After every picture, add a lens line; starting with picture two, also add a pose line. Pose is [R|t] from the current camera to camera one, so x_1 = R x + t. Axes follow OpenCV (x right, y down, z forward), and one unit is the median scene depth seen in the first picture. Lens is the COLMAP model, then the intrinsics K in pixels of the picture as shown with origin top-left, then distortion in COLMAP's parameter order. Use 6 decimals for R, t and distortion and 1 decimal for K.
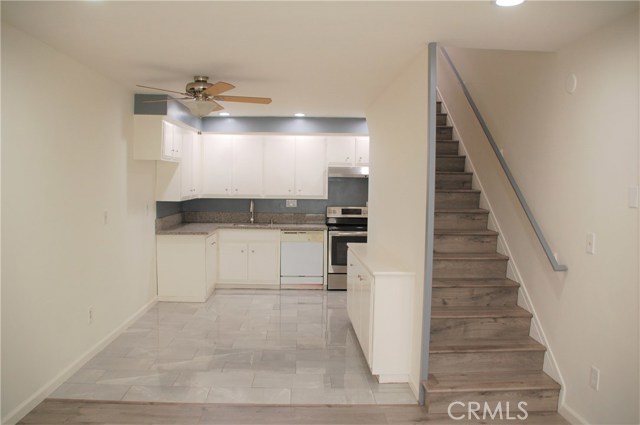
lens RADIAL K [[520.7, 0, 320.0], [0, 520.7, 212.5], [0, 0, 1]] dist [-0.156375, 0.126043]
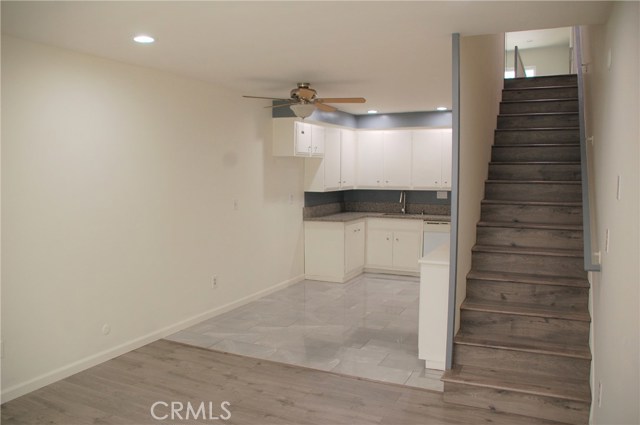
lens RADIAL K [[507.9, 0, 320.0], [0, 507.9, 212.5], [0, 0, 1]] dist [-0.093494, 0.010098]
pose [[0.889712, 0.022972, -0.455943, 0.231117], [-0.015747, 0.999683, 0.019638, 0.001638], [0.456250, -0.010292, 0.889792, 0.002938]]
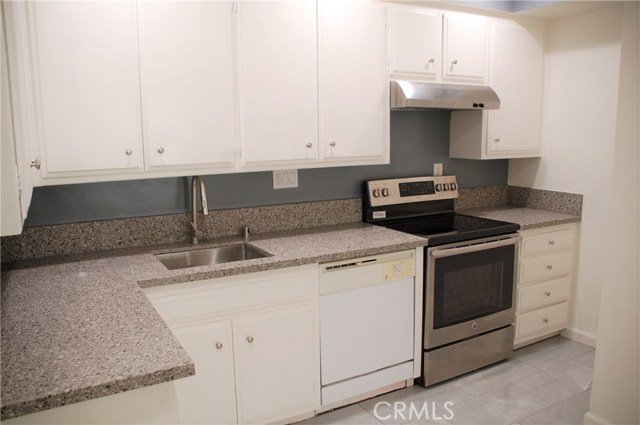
lens RADIAL K [[520.7, 0, 320.0], [0, 520.7, 212.5], [0, 0, 1]] dist [-0.156375, 0.126043]
pose [[0.887031, -0.099064, 0.450958, -0.259101], [0.052658, 0.992044, 0.114349, -0.044076], [-0.458698, -0.077685, 0.885190, 0.799225]]
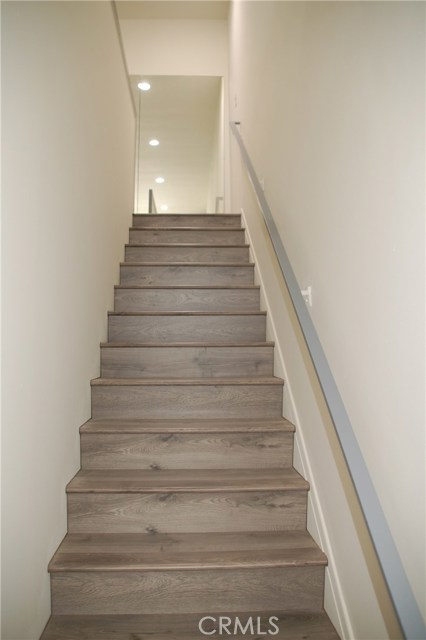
lens RADIAL K [[520.7, 0, 213.2], [0, 520.7, 310.4], [0, 0, 1]] dist [-0.156375, 0.126043]
pose [[0.999700, -0.014368, 0.019838, 0.188148], [0.017140, 0.988914, -0.147497, -0.028593], [-0.017499, 0.147793, 0.988863, 0.405902]]
